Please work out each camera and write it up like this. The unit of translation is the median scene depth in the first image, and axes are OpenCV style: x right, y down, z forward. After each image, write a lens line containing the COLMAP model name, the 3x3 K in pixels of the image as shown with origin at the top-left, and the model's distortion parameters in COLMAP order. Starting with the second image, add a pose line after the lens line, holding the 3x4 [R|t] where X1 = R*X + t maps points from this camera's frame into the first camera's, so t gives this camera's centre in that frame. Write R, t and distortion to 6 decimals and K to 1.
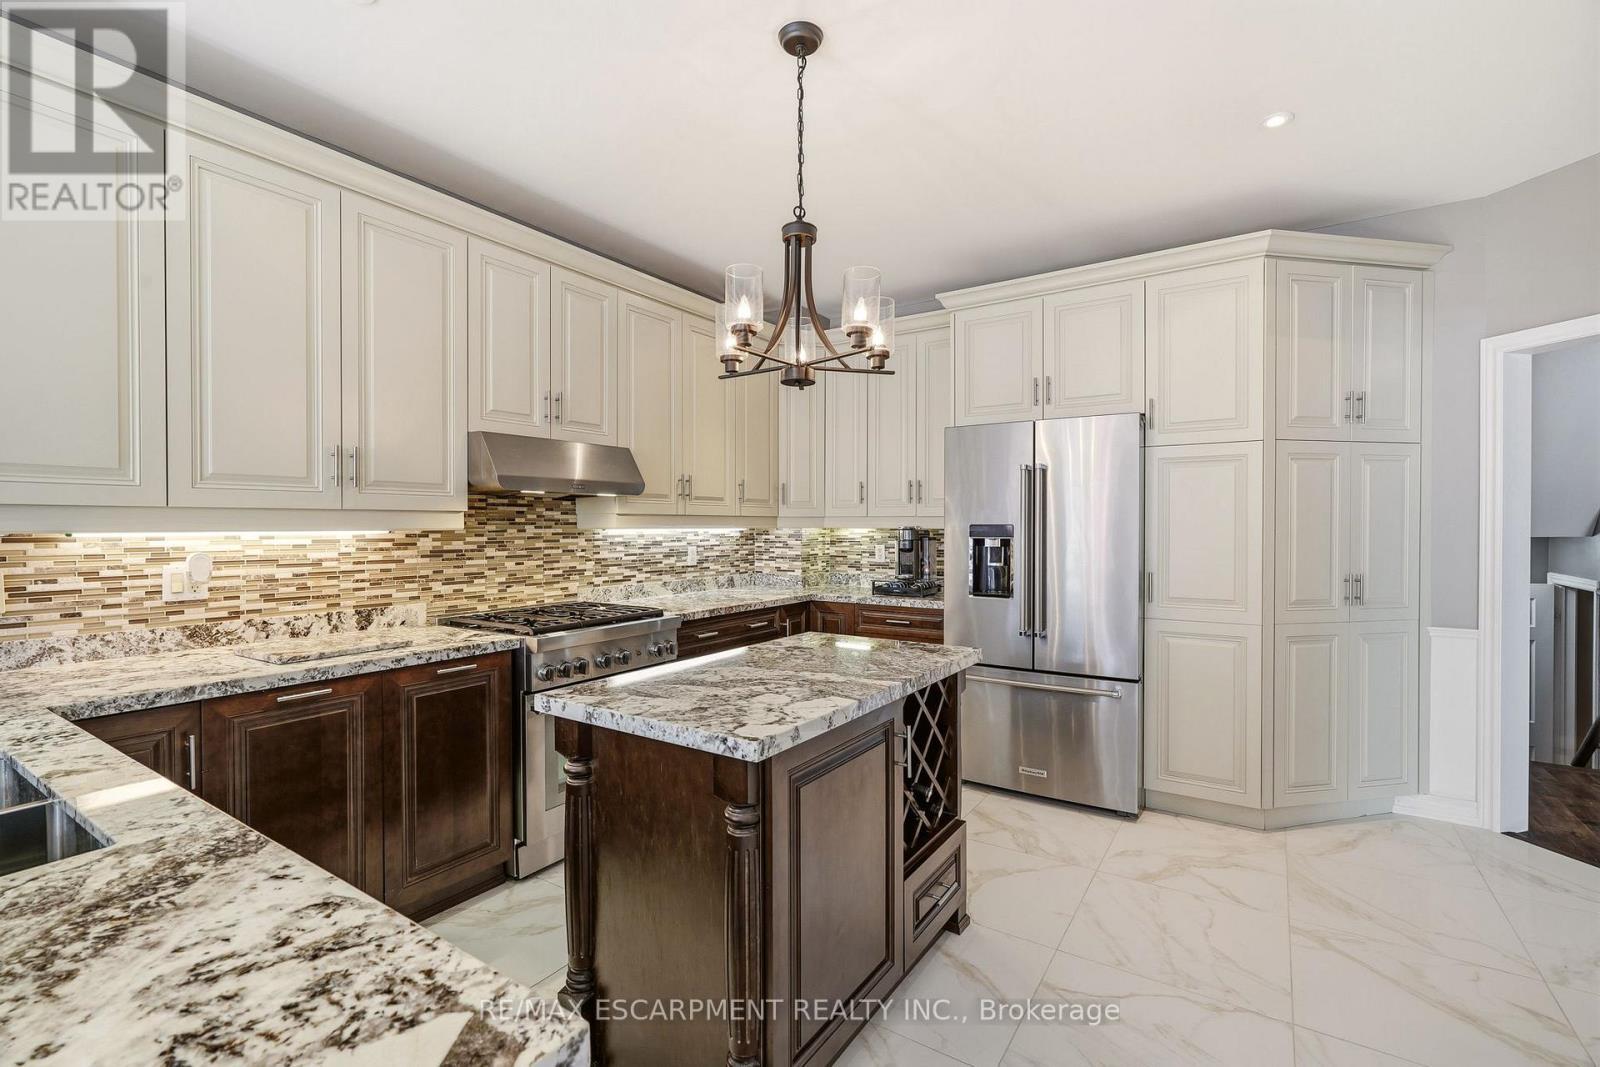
lens RADIAL K [[715.7, 0, 797.8], [0, 715.7, 531.3], [0, 0, 1]] dist [-0.009983, 0.003773]
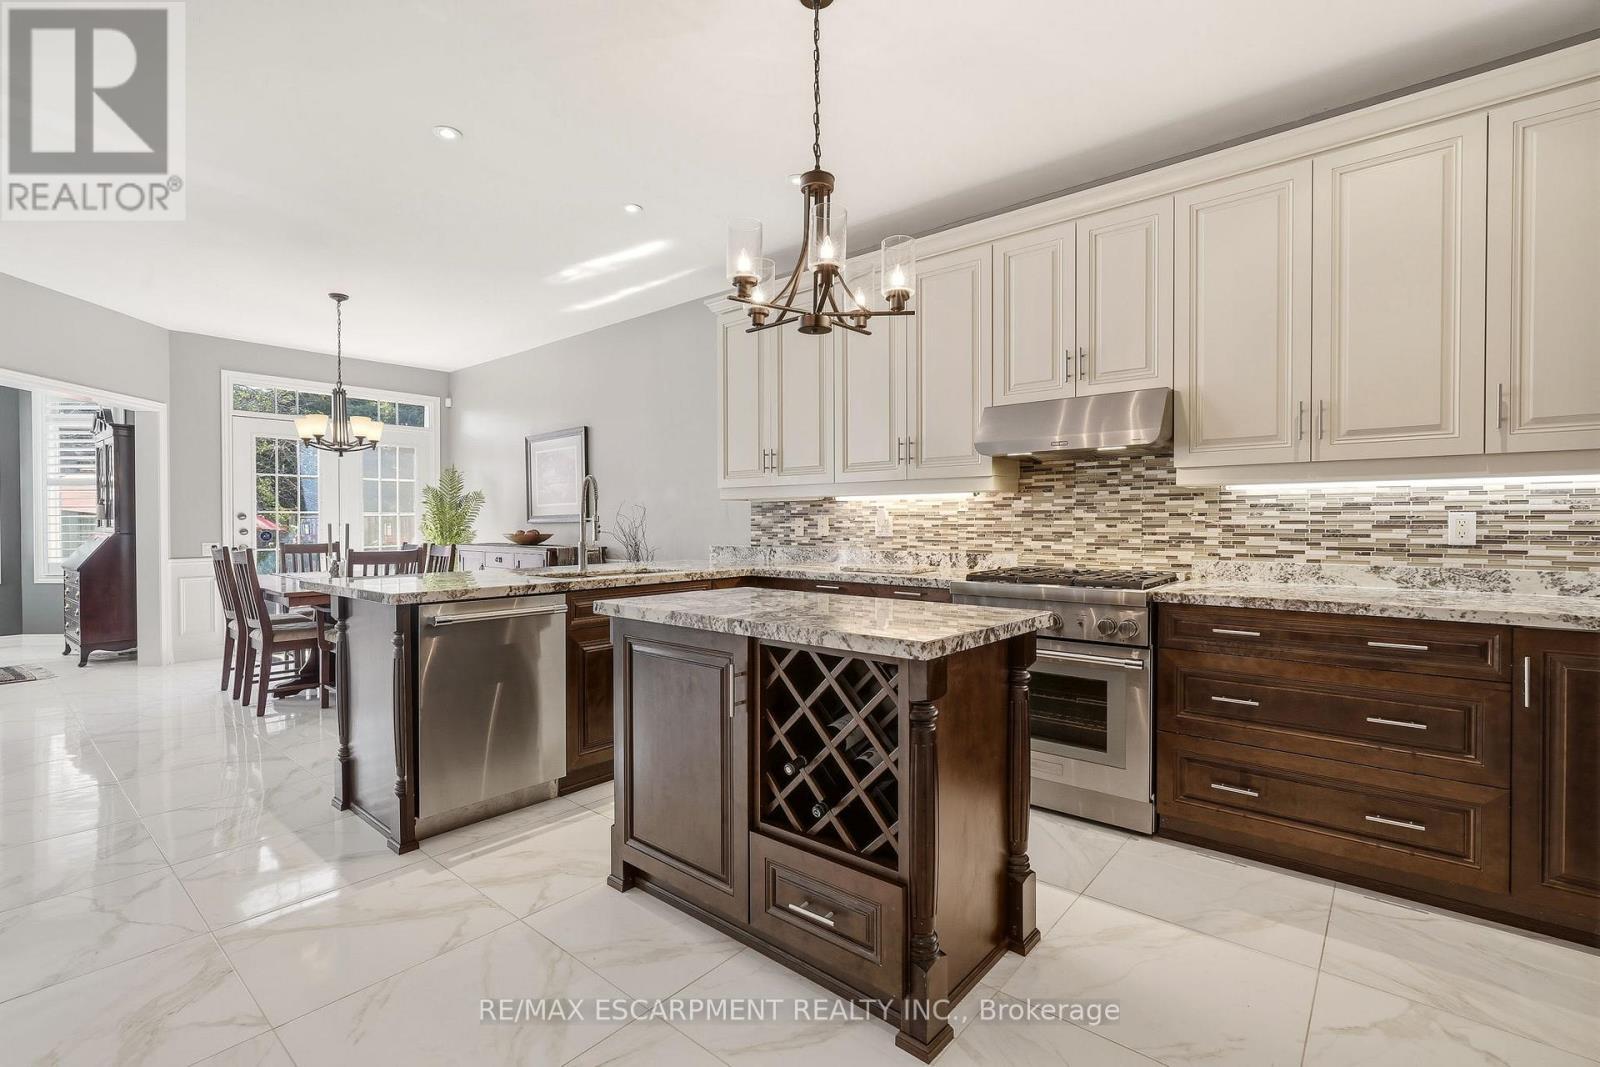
lens RADIAL K [[721.4, 0, 795.1], [0, 721.4, 531.2], [0, 0, 1]] dist [0.000203, 0.000090]
pose [[-0.119764, 0.014259, -0.992700, 0.681122], [-0.006613, 0.999863, 0.015159, 0.042252], [0.992780, 0.008381, -0.119653, 0.721231]]
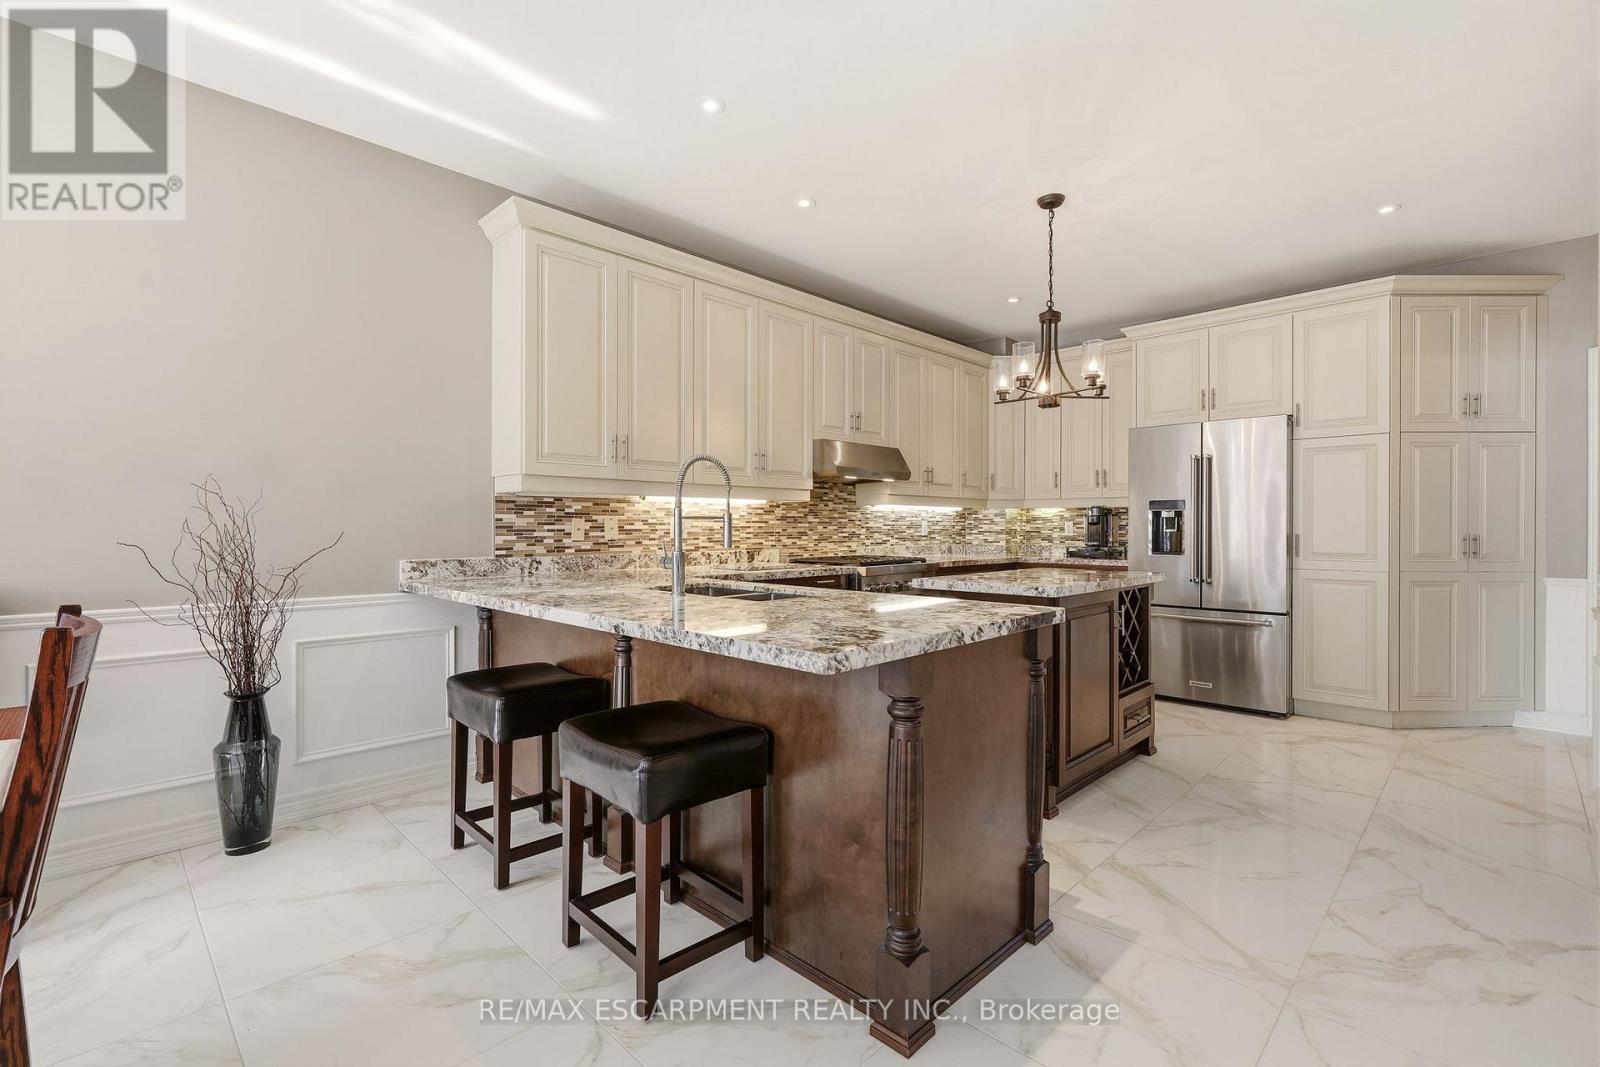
lens RADIAL K [[715.7, 0, 797.8], [0, 715.7, 531.3], [0, 0, 1]] dist [-0.009983, 0.003773]
pose [[0.981214, 0.002316, -0.192907, -0.166056], [-0.002936, 0.999991, -0.002926, 0.060497], [0.192899, 0.003437, 0.981213, -0.493565]]
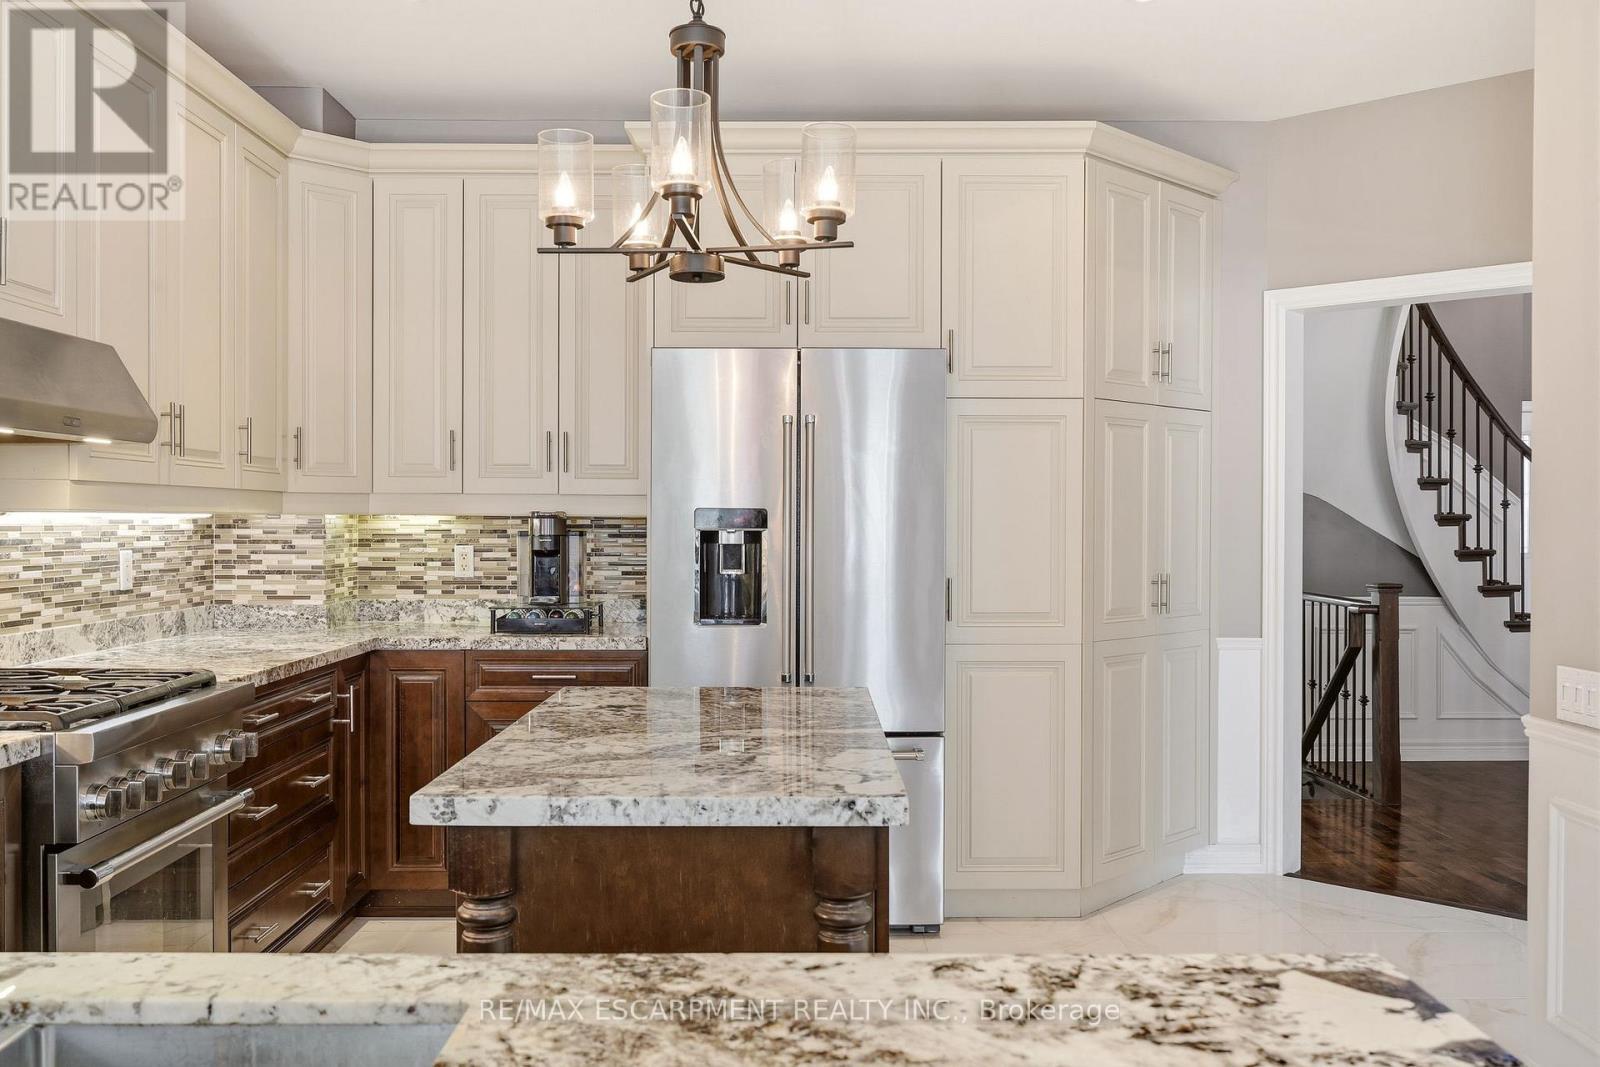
lens RADIAL K [[1384.3, 0, 800.0], [0, 1384.3, 533.5], [0, 0, 1]] dist [-0.008961, -0.005431]
pose [[0.828241, -0.002809, 0.560364, -0.398996], [0.001324, 0.999994, 0.003057, 0.009783], [-0.560370, -0.001790, 0.828240, -0.041997]]
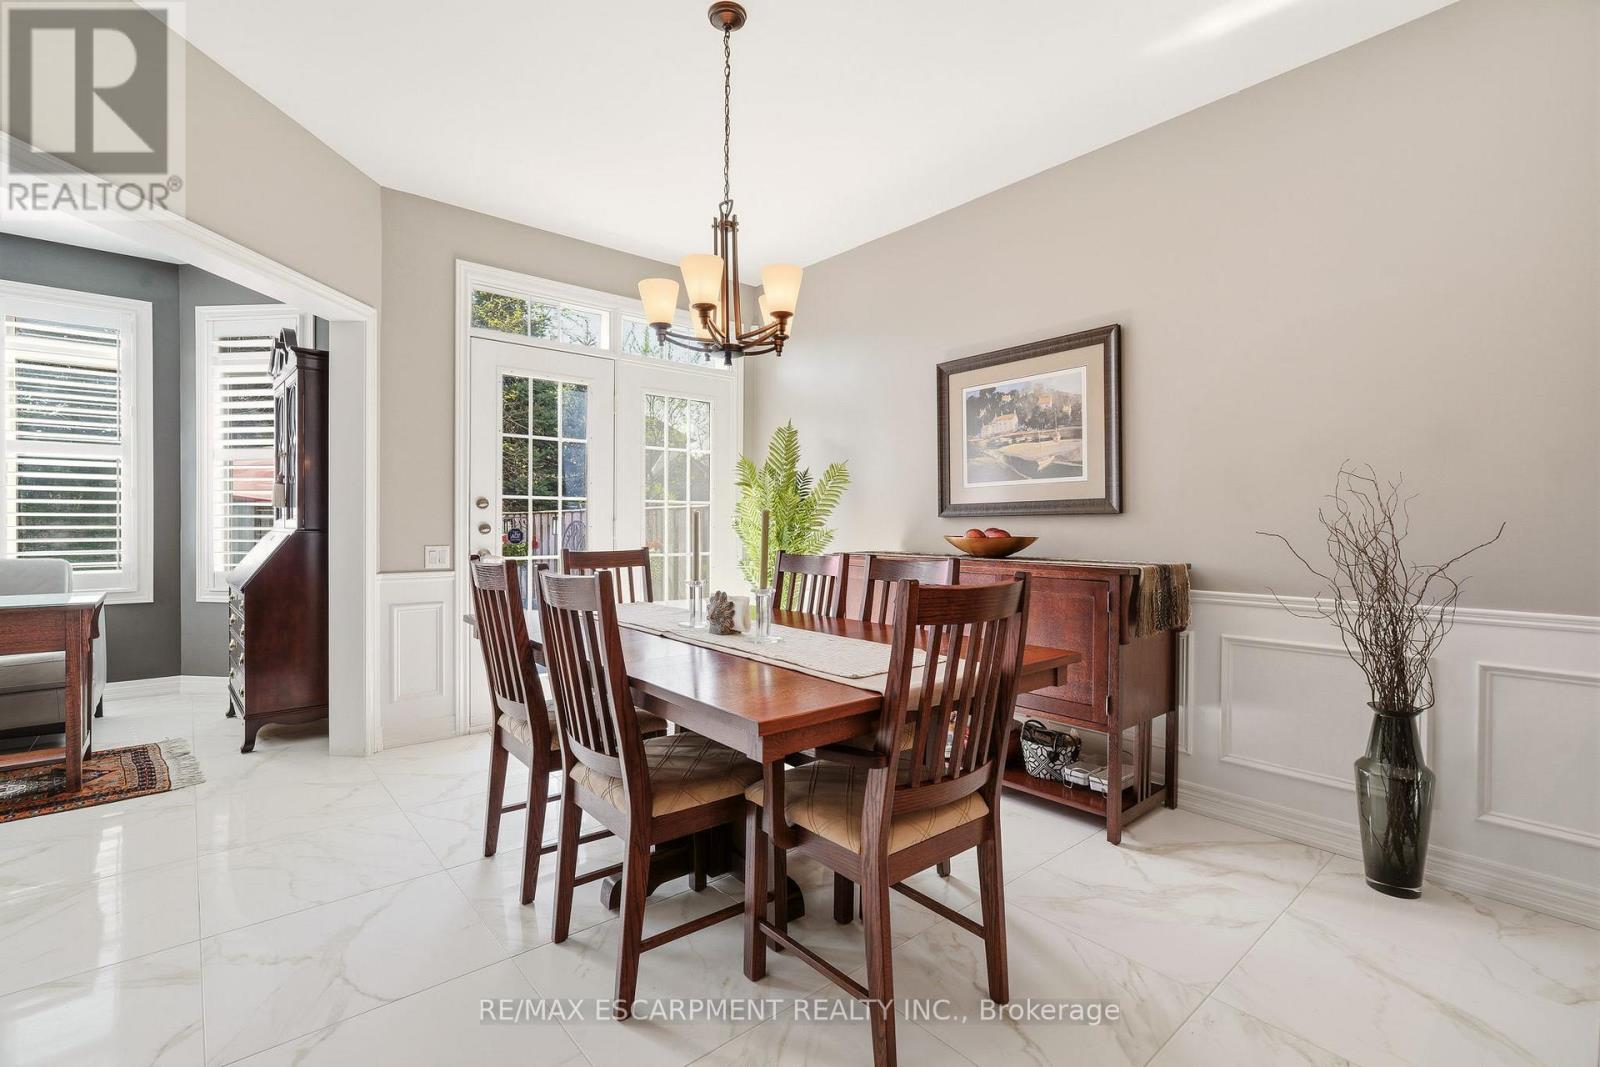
lens RADIAL K [[715.7, 0, 797.8], [0, 715.7, 531.3], [0, 0, 1]] dist [-0.009983, 0.003773]
pose [[-0.267988, 0.008722, -0.963383, -0.106609], [-0.012819, 0.999838, 0.012618, 0.067338], [0.963337, 0.015731, -0.267833, -0.208534]]
